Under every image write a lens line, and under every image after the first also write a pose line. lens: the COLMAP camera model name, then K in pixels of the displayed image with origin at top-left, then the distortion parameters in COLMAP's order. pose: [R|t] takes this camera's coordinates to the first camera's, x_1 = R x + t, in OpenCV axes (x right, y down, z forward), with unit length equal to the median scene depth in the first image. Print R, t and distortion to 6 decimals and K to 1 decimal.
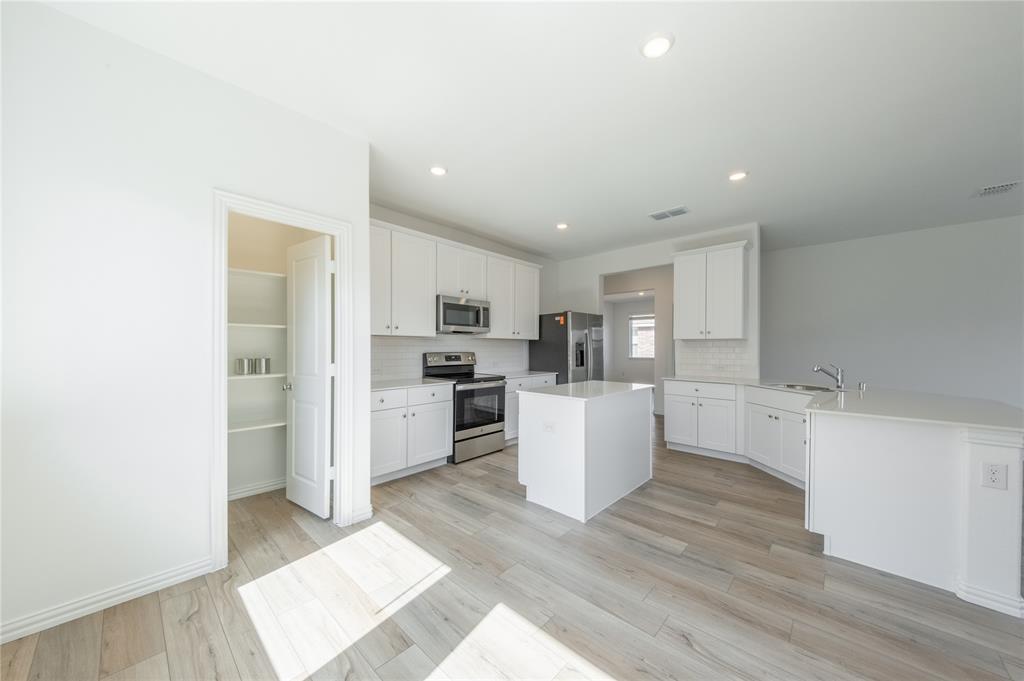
lens RADIAL K [[349.2, 0, 511.9], [0, 349.2, 344.4], [0, 0, 1]] dist [-0.009736, -0.001041]
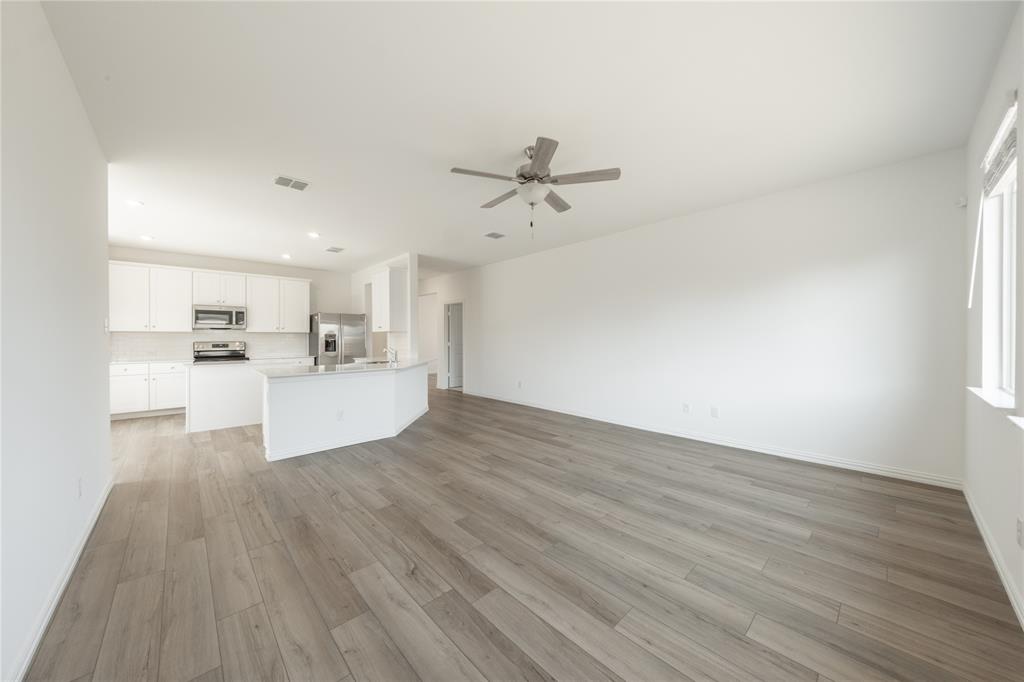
lens RADIAL K [[349.2, 0, 493.7], [0, 349.2, 338.1], [0, 0, 1]] dist [-0.009736, -0.001041]
pose [[0.995287, 0.003335, -0.096918, 1.297847], [-0.001077, 0.999727, 0.023346, -0.031724], [0.096969, -0.023132, 0.995019, -0.427423]]
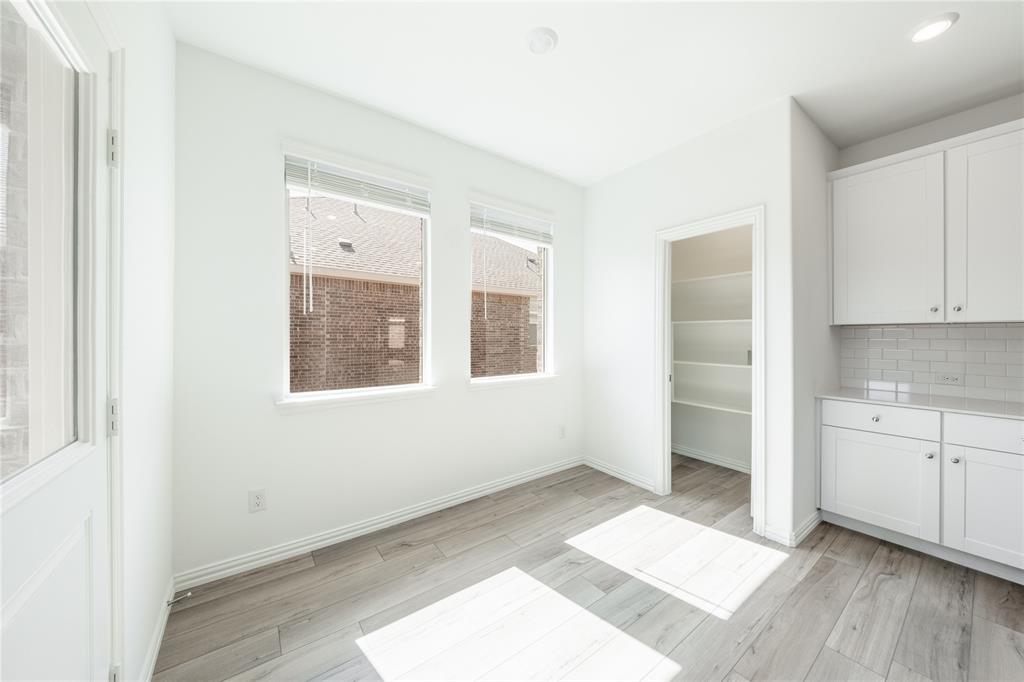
lens RADIAL K [[349.2, 0, 516.8], [0, 349.2, 338.8], [0, 0, 1]] dist [-0.009736, -0.001041]
pose [[-0.179454, -0.001894, -0.983765, 0.340526], [0.000581, 0.999998, -0.002031, 0.002890], [0.983766, -0.000936, -0.179452, 0.335095]]
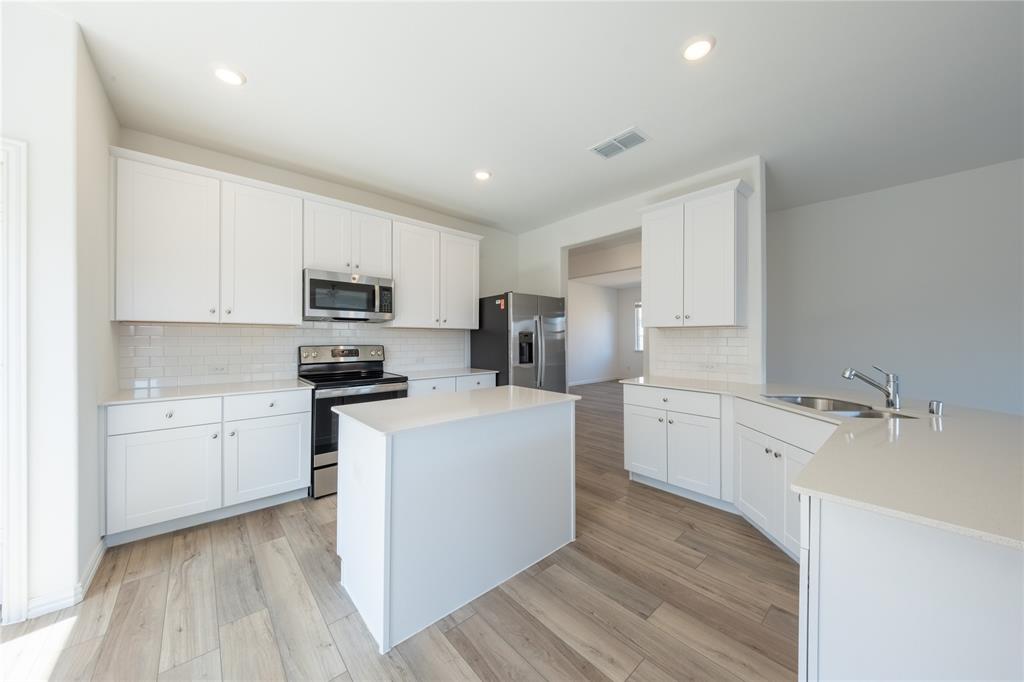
lens RADIAL K [[349.2, 0, 502.8], [0, 349.2, 335.5], [0, 0, 1]] dist [-0.009736, -0.001041]
pose [[0.995777, -0.002328, -0.091777, 0.284276], [0.002061, 0.999993, -0.003008, 0.004309], [0.091784, 0.002806, 0.995775, 0.294822]]
